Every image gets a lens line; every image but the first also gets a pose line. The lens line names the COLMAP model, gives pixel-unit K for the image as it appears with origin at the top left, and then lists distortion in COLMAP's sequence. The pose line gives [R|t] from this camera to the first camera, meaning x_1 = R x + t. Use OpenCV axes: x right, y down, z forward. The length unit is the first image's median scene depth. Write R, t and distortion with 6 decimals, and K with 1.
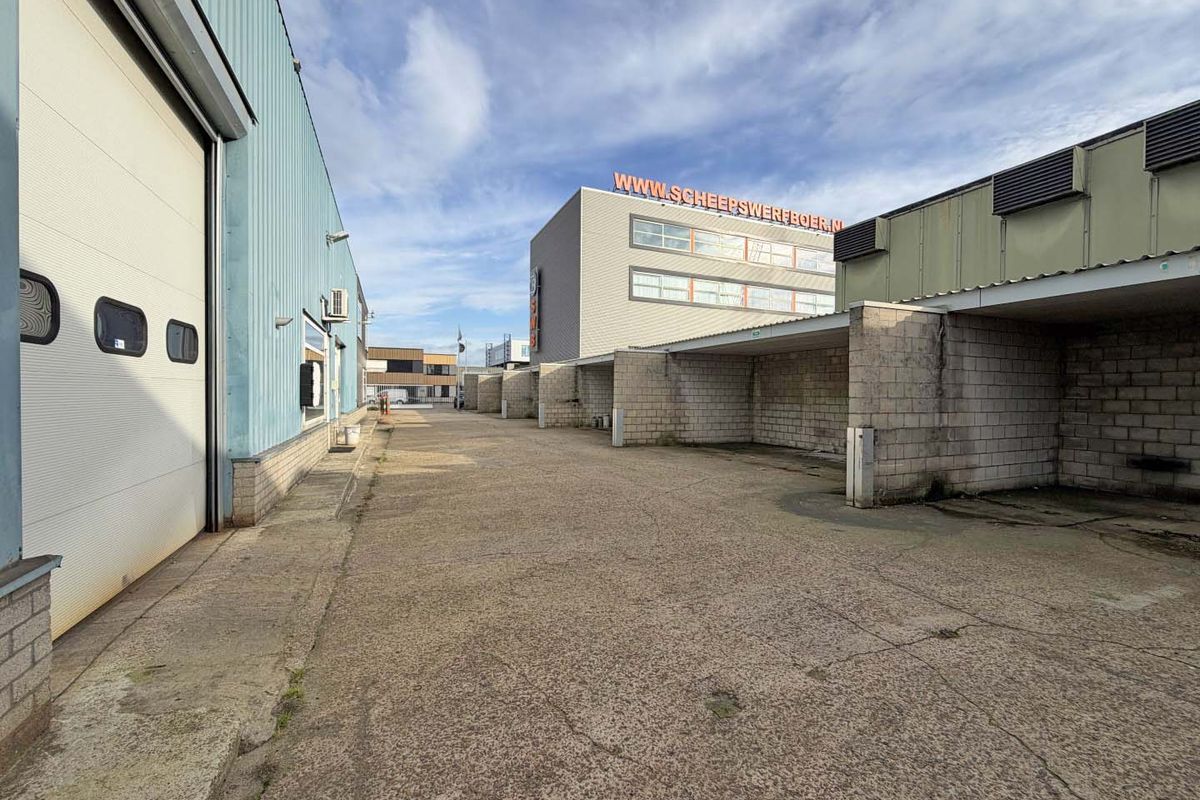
lens RADIAL K [[477.2, 0, 600.0], [0, 477.2, 400.0], [0, 0, 1]] dist [0.005682, -0.003126]
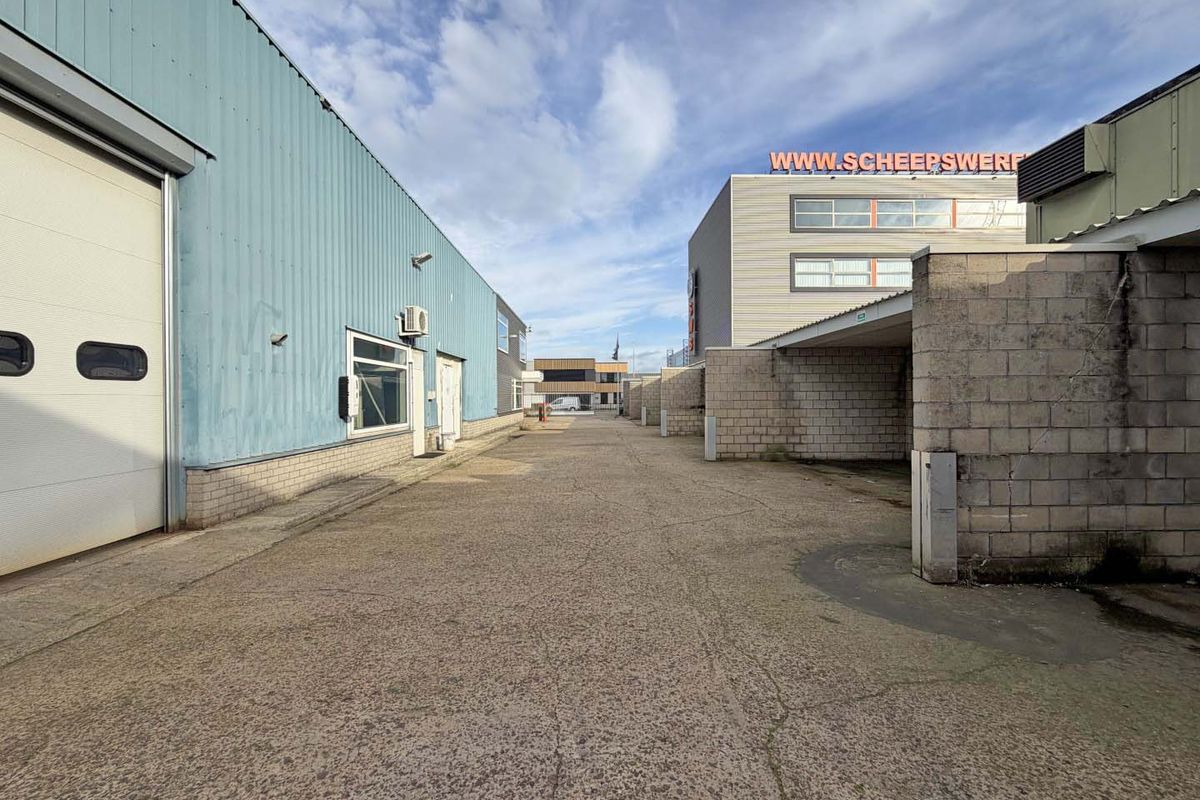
lens RADIAL K [[477.2, 0, 600.0], [0, 477.2, 400.0], [0, 0, 1]] dist [0.005682, -0.003126]
pose [[0.923007, -0.013559, -0.384544, 0.209995], [0.008988, 0.999866, -0.013682, -0.001932], [0.384678, 0.009172, 0.923005, 0.142458]]
